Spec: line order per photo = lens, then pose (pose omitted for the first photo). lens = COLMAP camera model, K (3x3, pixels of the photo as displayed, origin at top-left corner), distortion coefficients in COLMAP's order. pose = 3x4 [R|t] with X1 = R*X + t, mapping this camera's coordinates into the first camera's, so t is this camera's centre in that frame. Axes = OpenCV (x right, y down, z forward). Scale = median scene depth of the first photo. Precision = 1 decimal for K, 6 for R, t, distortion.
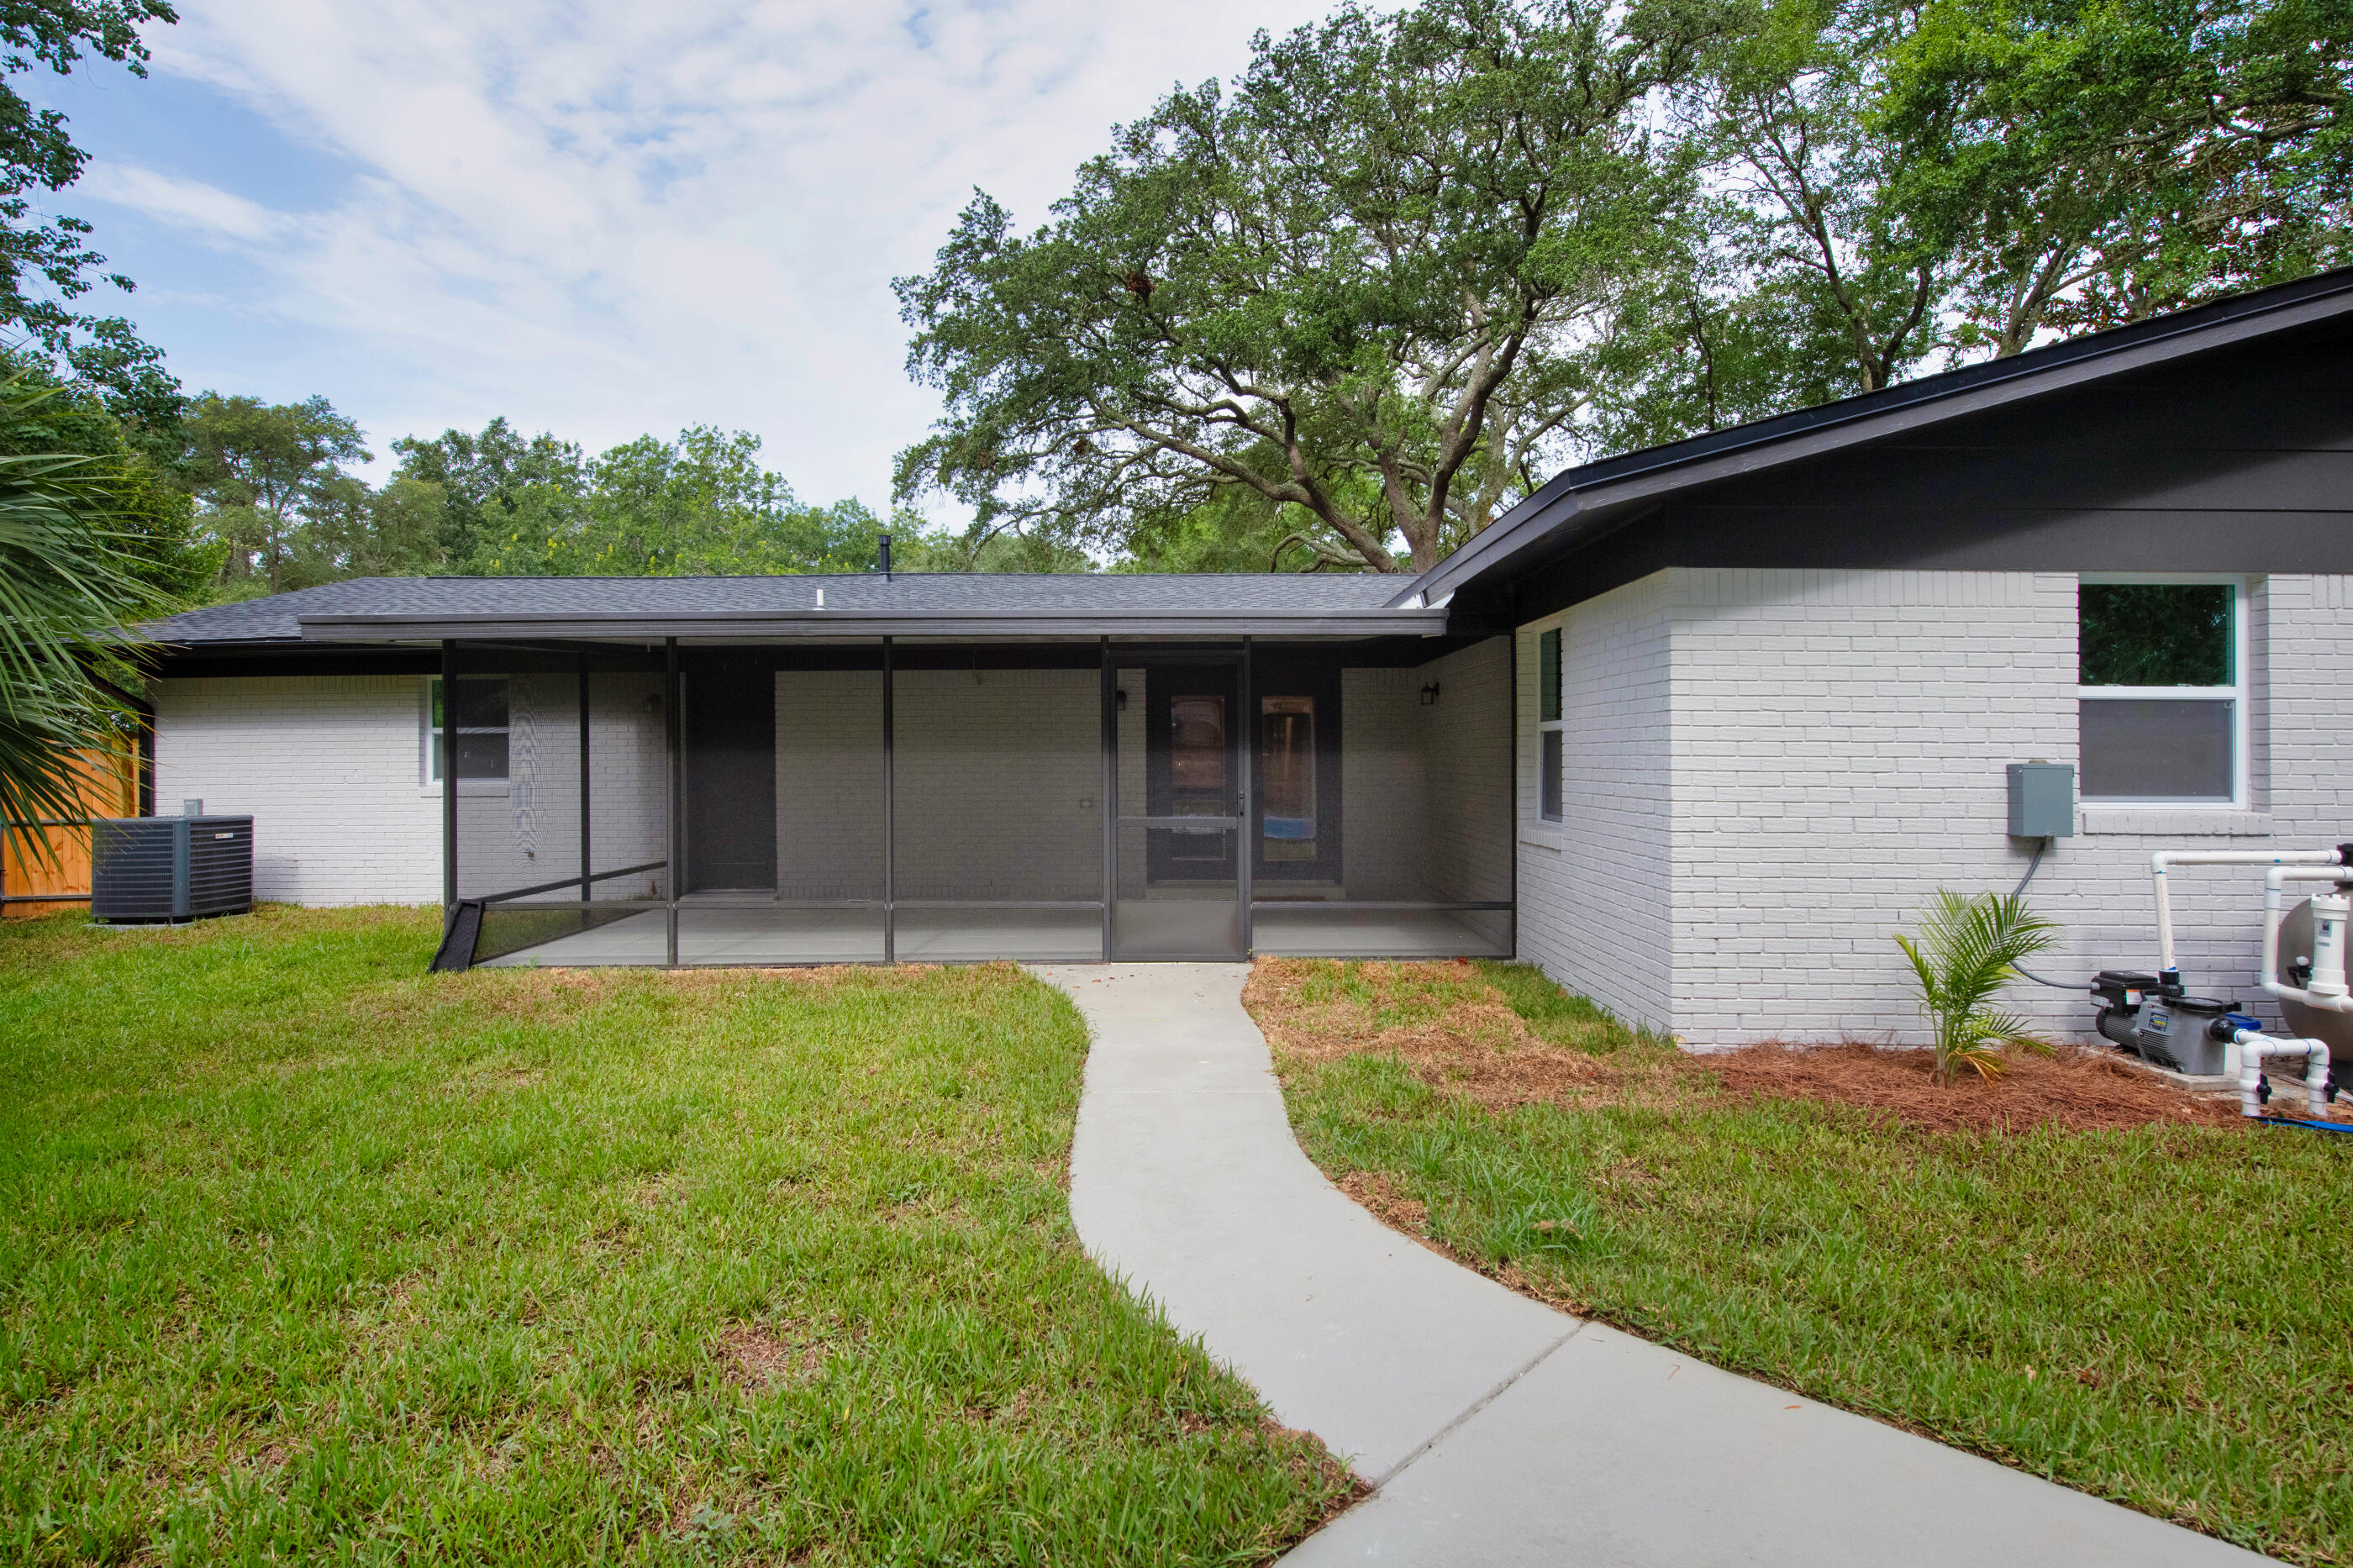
lens RADIAL K [[1176.8, 0, 1183.2], [0, 1176.8, 737.8], [0, 0, 1]] dist [0.005896, 0.002441]
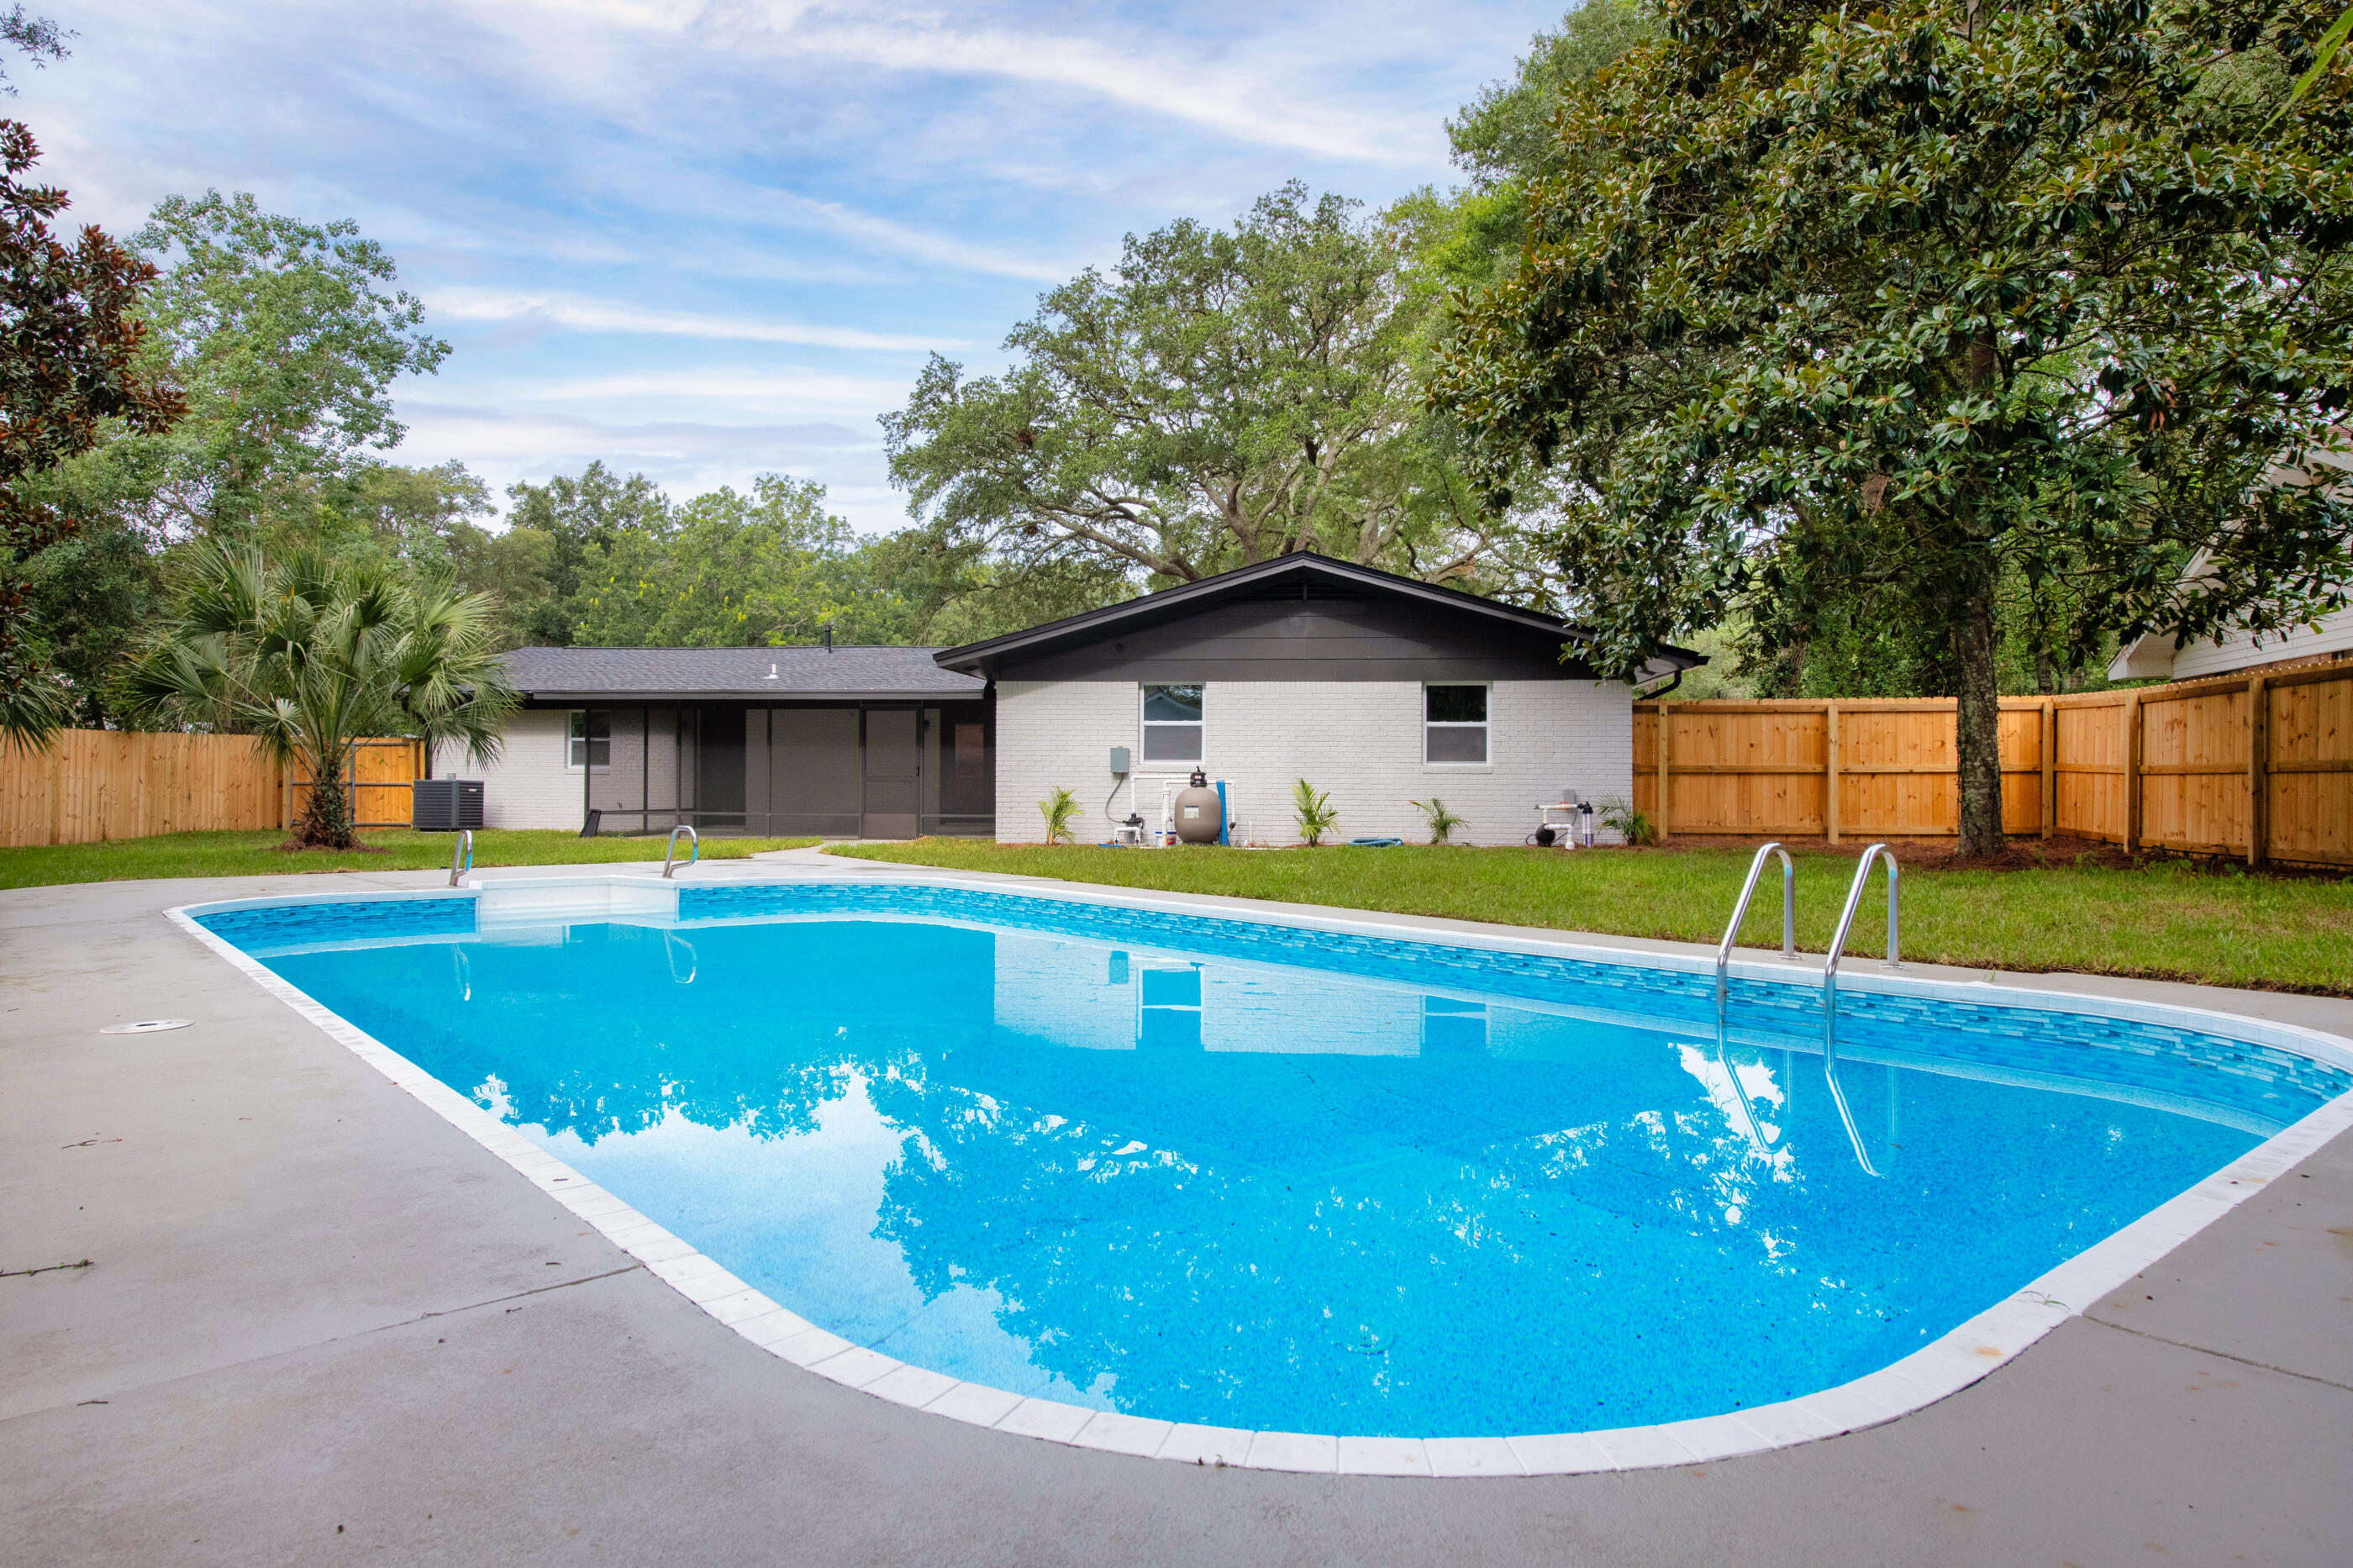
lens RADIAL K [[1482.5, 0, 1190.6], [0, 1482.5, 750.1], [0, 0, 1]] dist [0.025541, 0.000572]
pose [[0.990145, 0.011859, -0.139544, 0.187952], [-0.014726, 0.999701, -0.019530, 0.012818], [0.139271, 0.021392, 0.990023, -0.338716]]
